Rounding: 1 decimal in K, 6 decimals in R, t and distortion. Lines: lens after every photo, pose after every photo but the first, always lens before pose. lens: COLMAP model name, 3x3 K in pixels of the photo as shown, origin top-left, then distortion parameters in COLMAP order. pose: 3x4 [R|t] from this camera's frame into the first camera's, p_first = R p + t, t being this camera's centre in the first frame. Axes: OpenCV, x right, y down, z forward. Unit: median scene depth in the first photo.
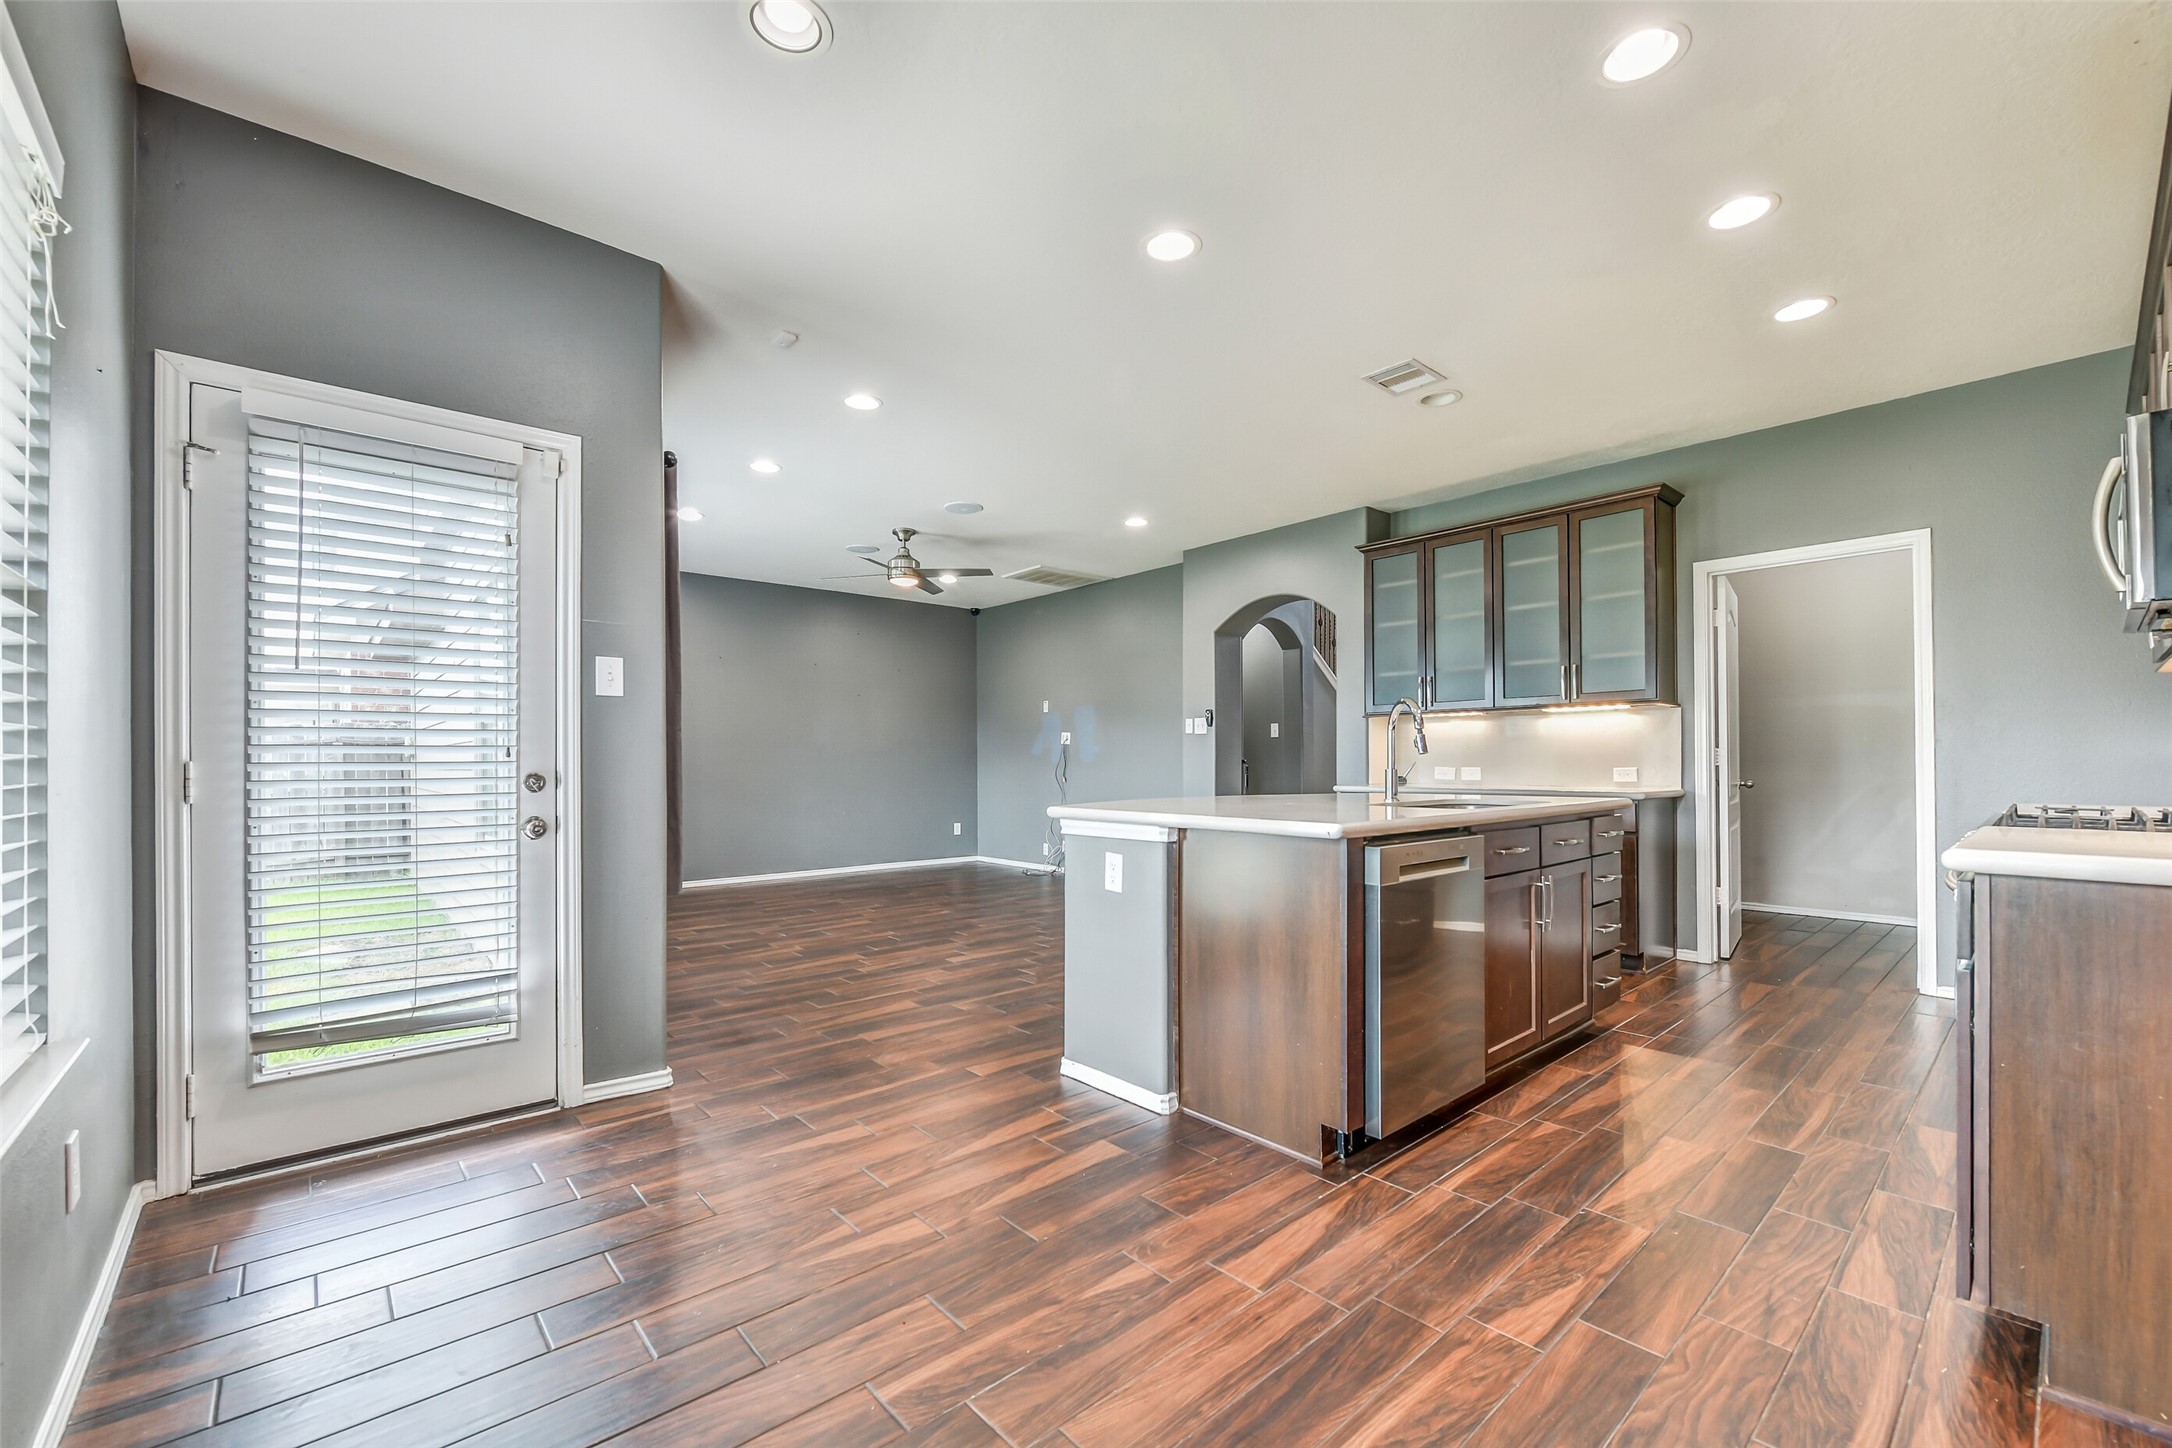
lens RADIAL K [[870.9, 0, 1088.1], [0, 870.9, 747.4], [0, 0, 1]] dist [-0.001563, -0.001219]
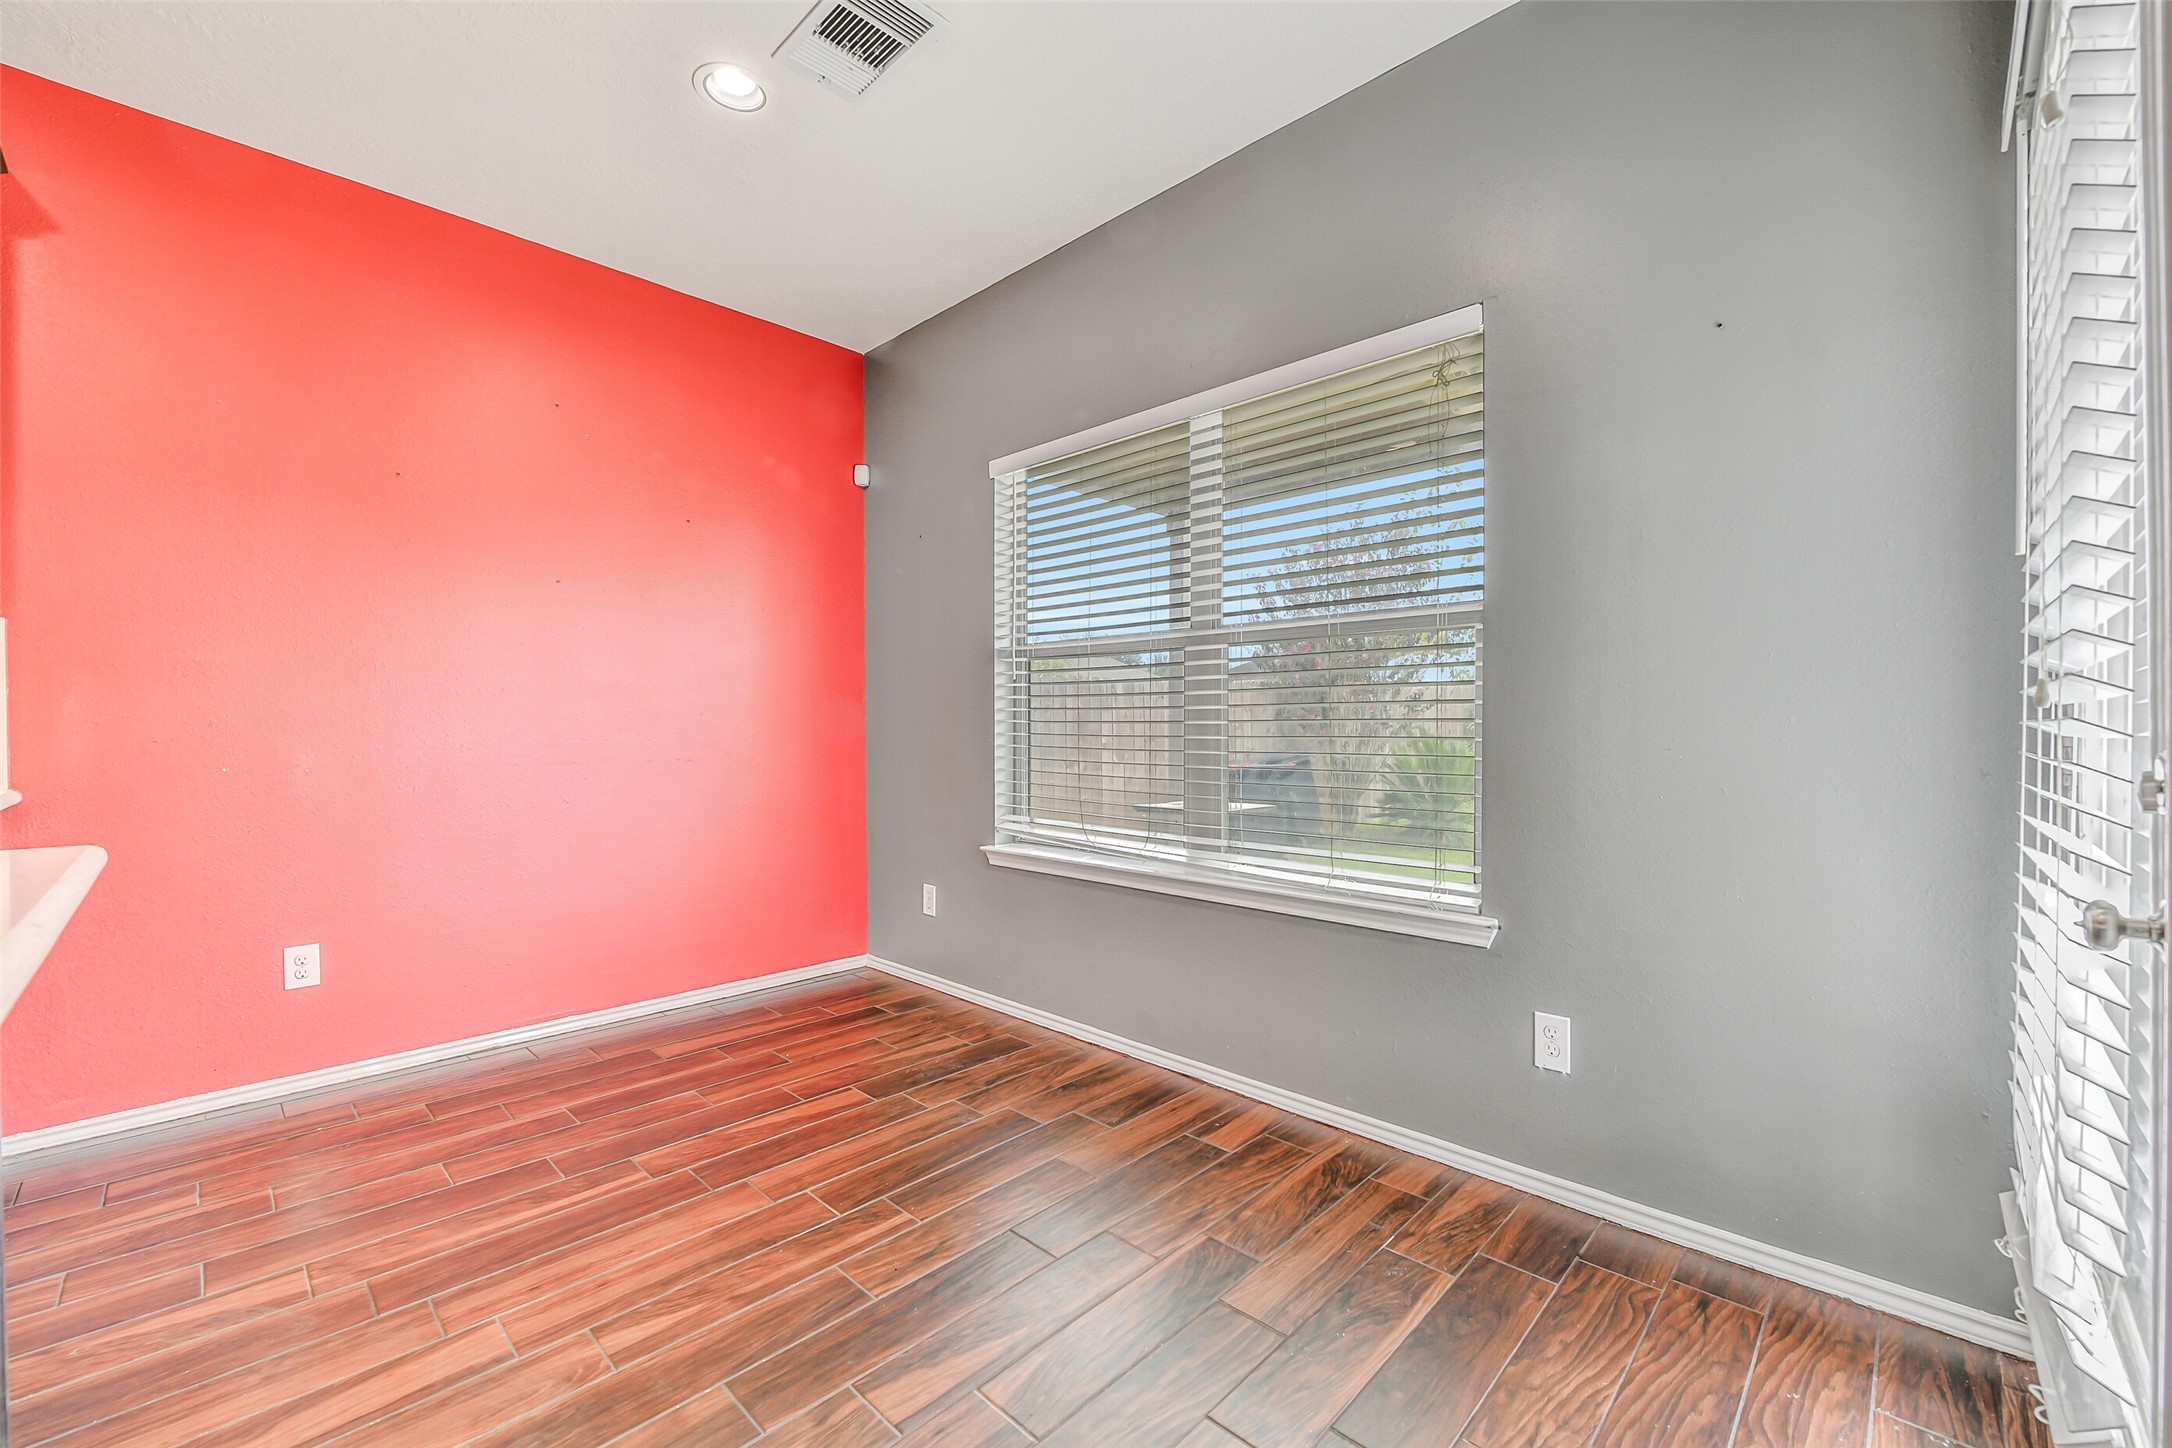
lens RADIAL K [[870.9, 0, 1097.8], [0, 870.9, 736.3], [0, 0, 1]] dist [-0.001563, -0.001219]
pose [[-0.996621, 0.007178, -0.081823, -0.143472], [0.007159, 0.999974, 0.000527, 0.011256], [0.081825, -0.000060, -0.996647, 0.793271]]
